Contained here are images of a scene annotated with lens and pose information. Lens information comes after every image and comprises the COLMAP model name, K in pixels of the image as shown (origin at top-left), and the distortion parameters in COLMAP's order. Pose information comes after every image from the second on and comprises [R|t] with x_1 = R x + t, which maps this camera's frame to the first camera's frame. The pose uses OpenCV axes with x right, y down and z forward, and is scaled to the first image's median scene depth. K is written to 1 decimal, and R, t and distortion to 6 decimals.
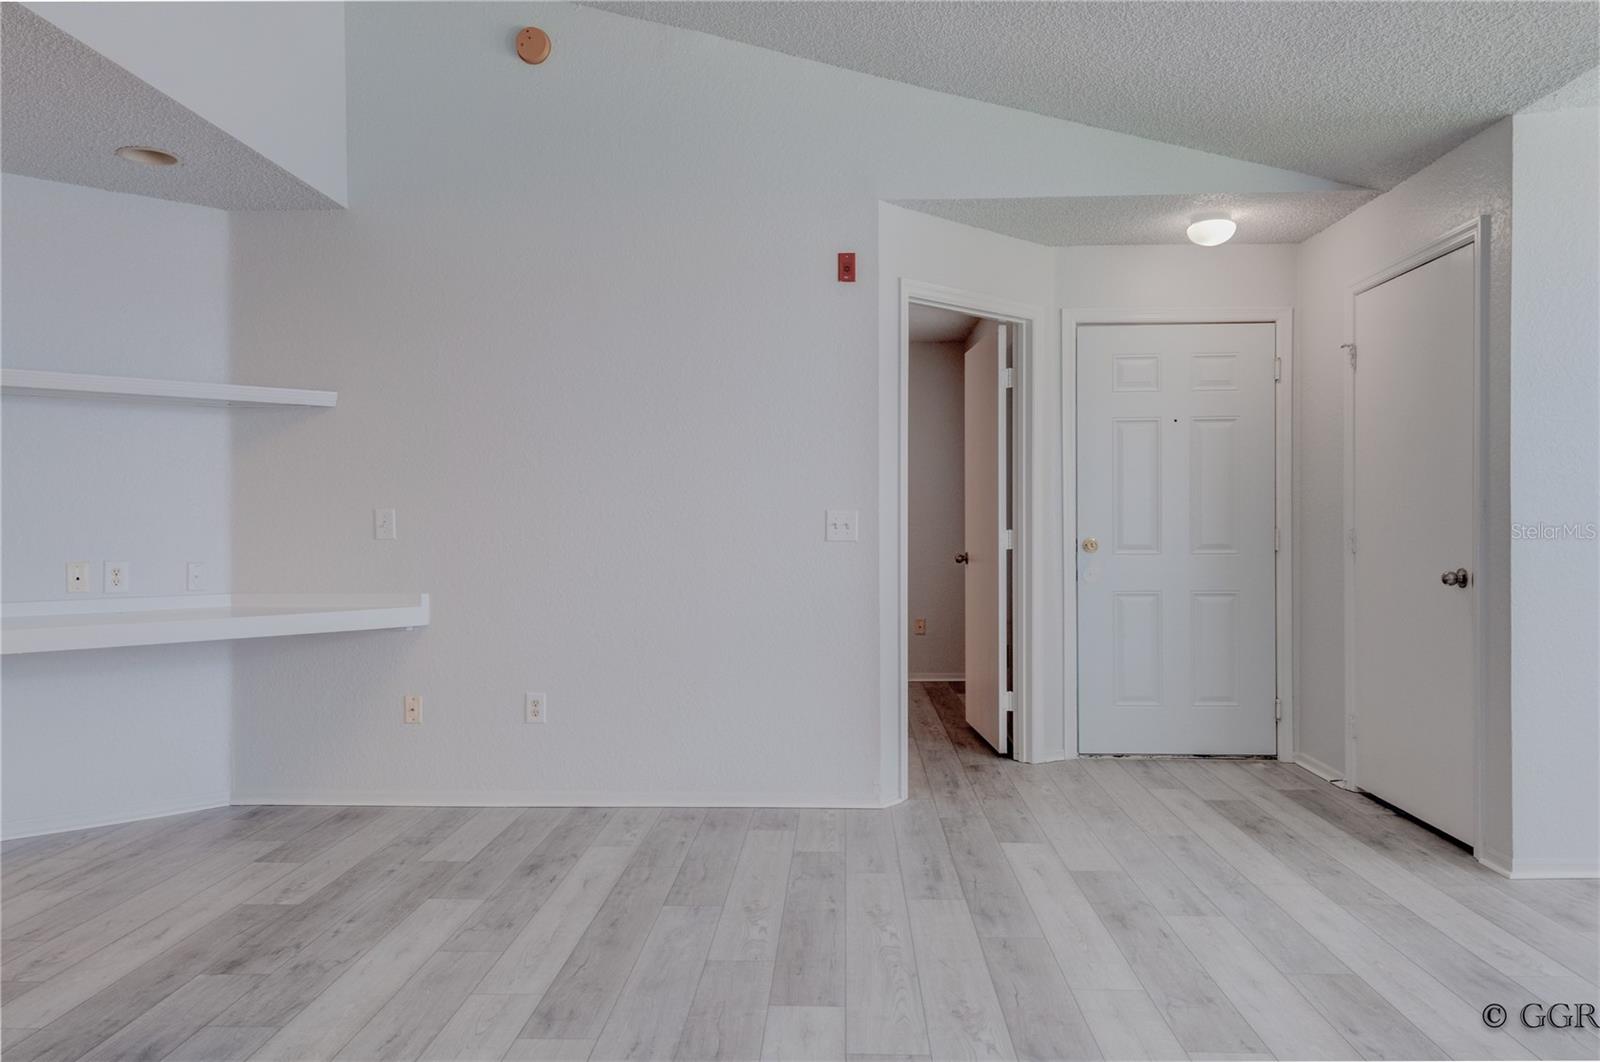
lens RADIAL K [[1116.1, 0, 798.8], [0, 1116.1, 525.6], [0, 0, 1]] dist [0.055957, -0.049360]
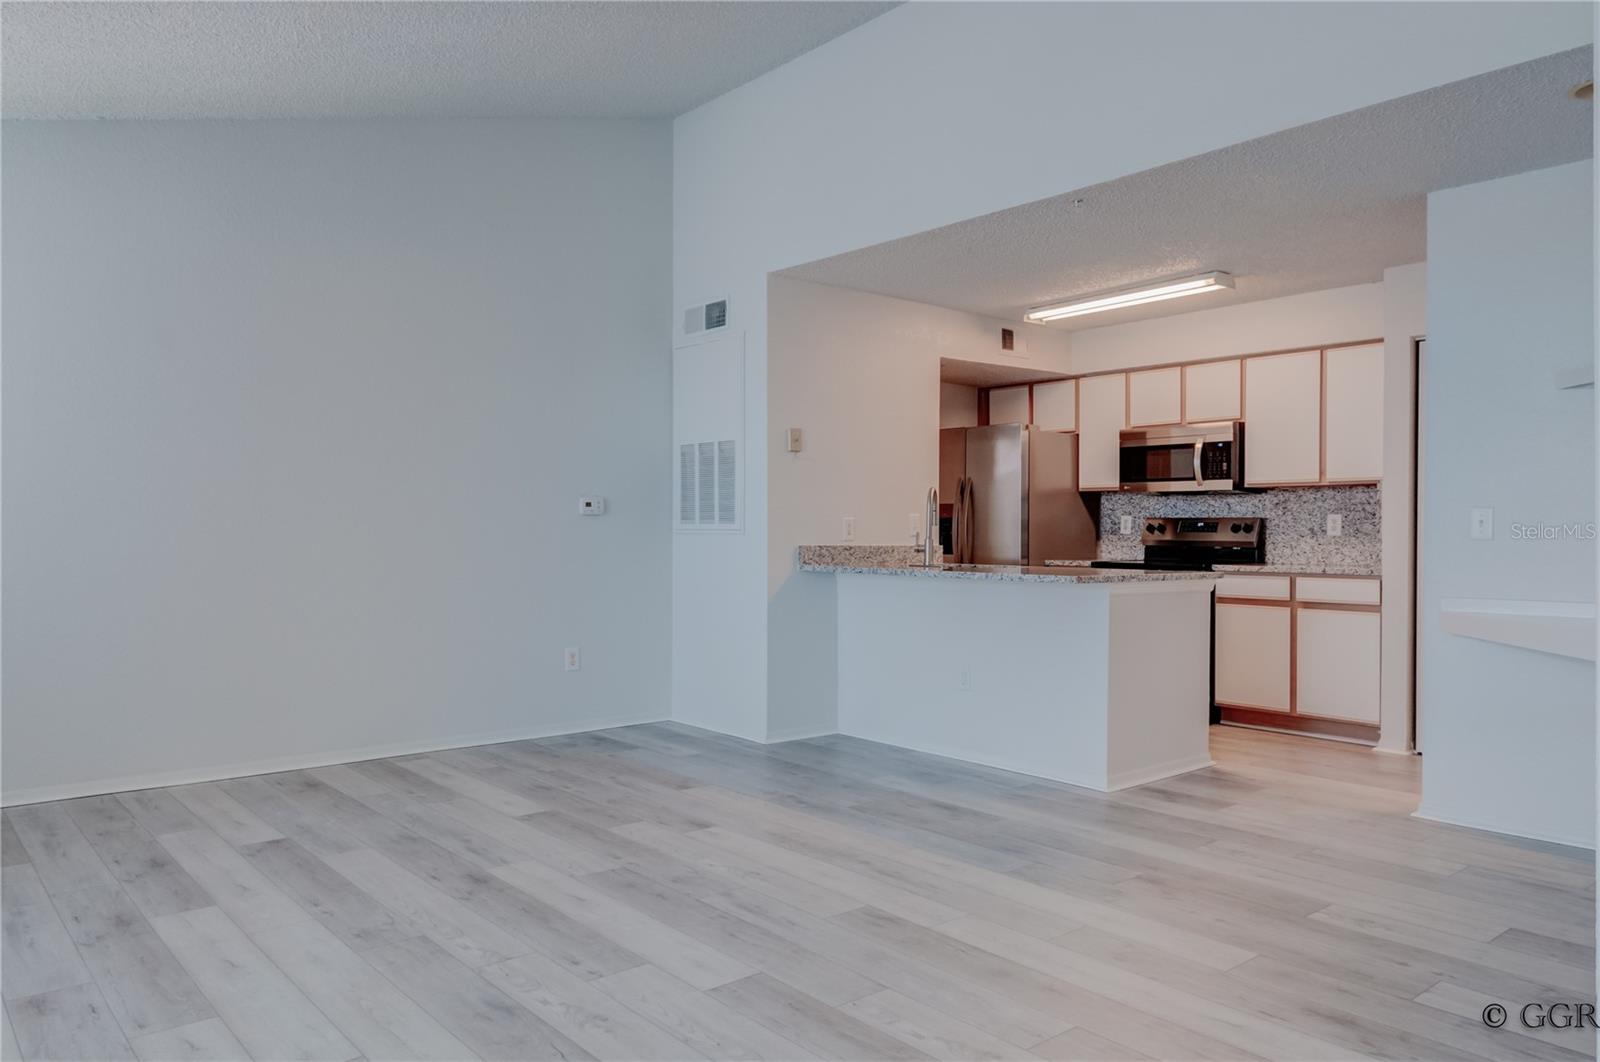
lens RADIAL K [[1116.1, 0, 804.5], [0, 1116.1, 533.1], [0, 0, 1]] dist [0.055957, -0.049360]
pose [[-0.732620, 0.004966, -0.680620, 0.490151], [-0.002228, 0.999951, 0.009694, 0.001268], [0.680635, 0.008619, -0.732572, 1.329924]]
